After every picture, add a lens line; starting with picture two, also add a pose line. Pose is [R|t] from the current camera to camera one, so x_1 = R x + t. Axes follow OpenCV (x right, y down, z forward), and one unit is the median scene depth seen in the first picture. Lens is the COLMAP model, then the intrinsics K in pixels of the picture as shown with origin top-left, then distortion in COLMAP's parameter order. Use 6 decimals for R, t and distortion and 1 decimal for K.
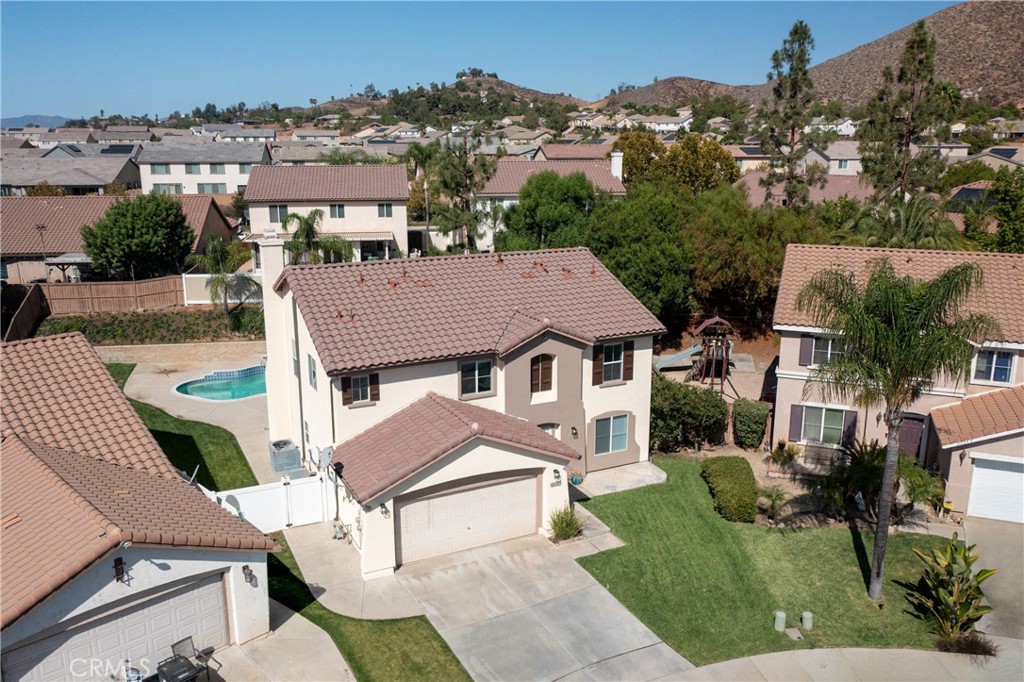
lens RADIAL K [[816.8, 0, 513.7], [0, 816.8, 341.1], [0, 0, 1]] dist [-0.009602, 0.002728]
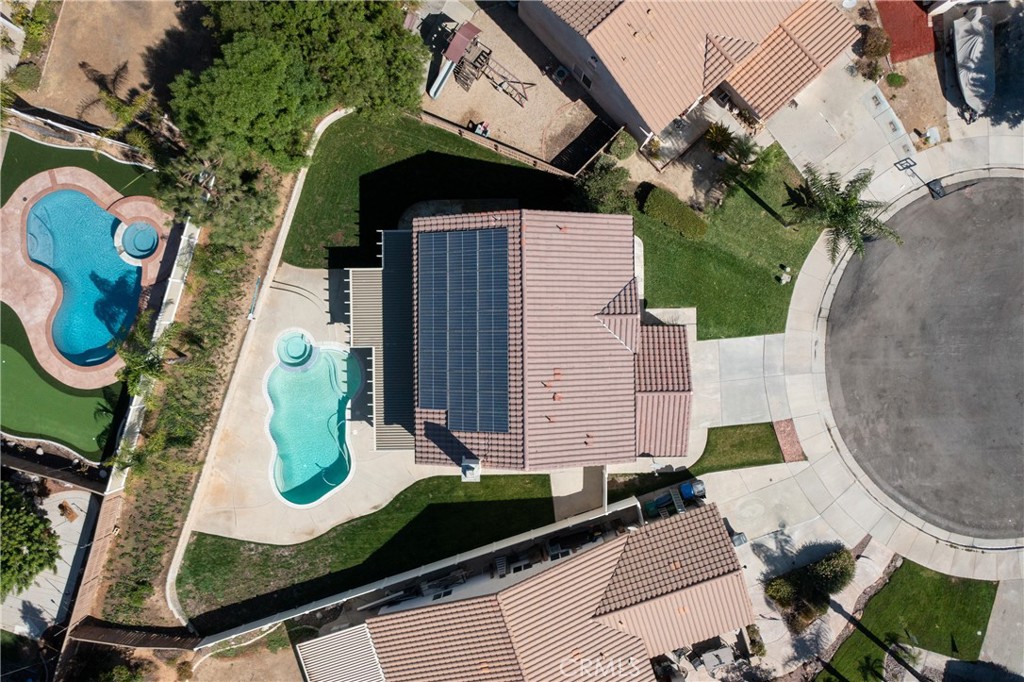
lens RADIAL K [[816.8, 0, 512.5], [0, 816.8, 340.9], [0, 0, 1]] dist [-0.009602, 0.002728]
pose [[0.443261, -0.896336, -0.010097, -0.083006], [0.214714, 0.095232, 0.972023, -1.449671], [-0.870298, -0.433028, 0.234668, 0.798761]]
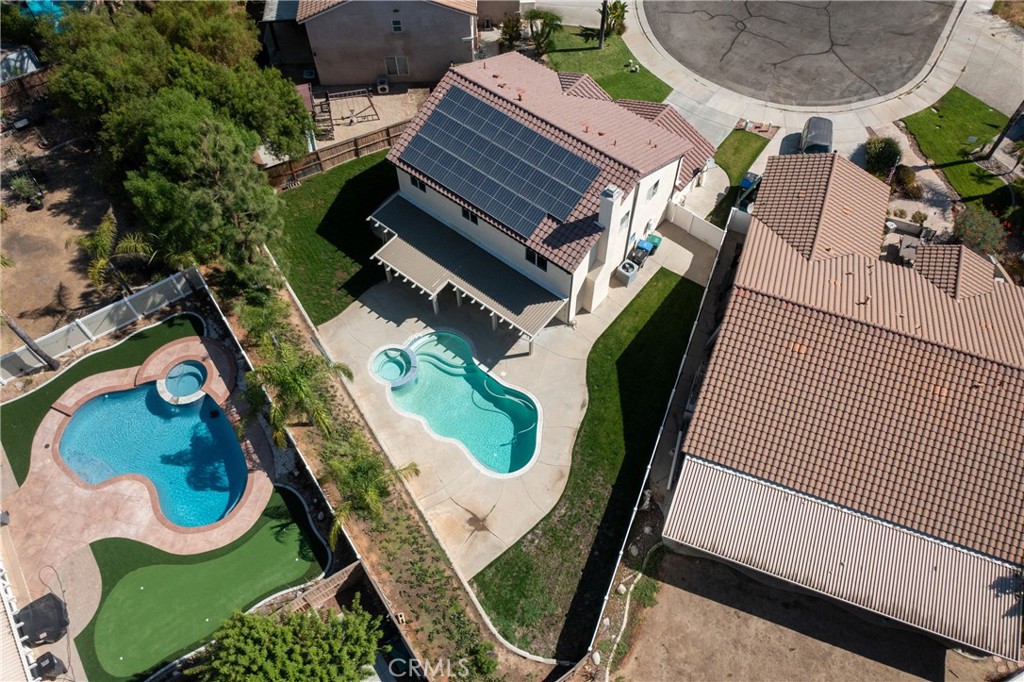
lens RADIAL K [[816.8, 0, 513.2], [0, 816.8, 340.3], [0, 0, 1]] dist [-0.009602, 0.002728]
pose [[-0.409281, -0.765692, 0.496190, -1.104854], [0.224005, 0.442855, 0.868159, -1.225371], [-0.884483, 0.466471, -0.009733, 1.349059]]
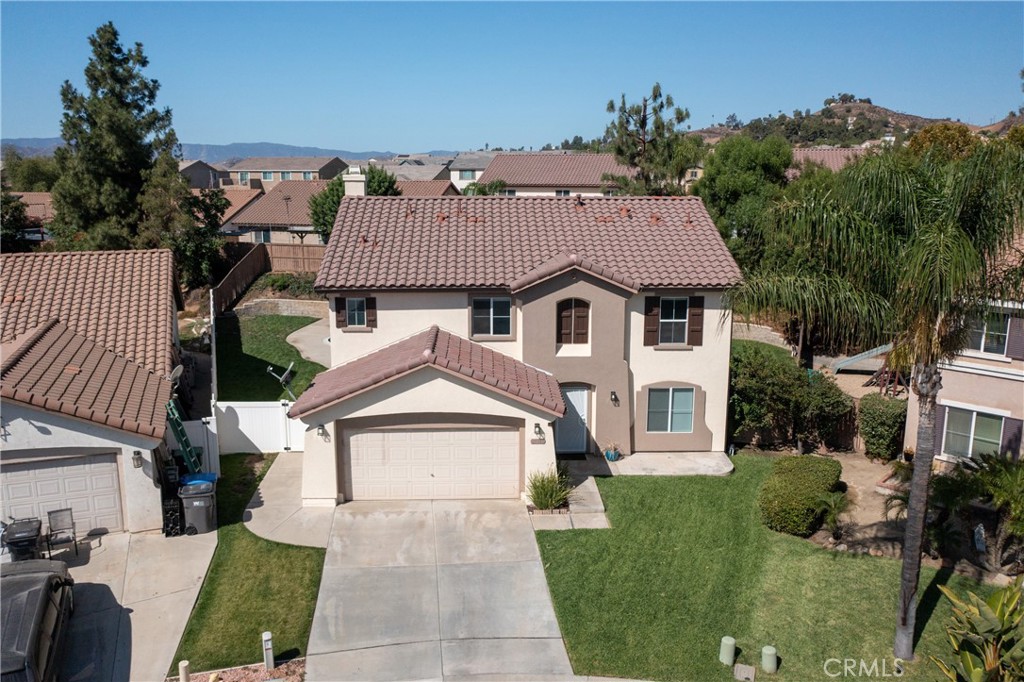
lens RADIAL K [[816.8, 0, 515.0], [0, 816.8, 342.2], [0, 0, 1]] dist [-0.009602, 0.002728]
pose [[0.910003, 0.085014, -0.405791, 0.324548], [-0.100072, 0.994852, -0.015991, 0.080012], [0.402343, 0.055161, 0.913826, 0.194854]]
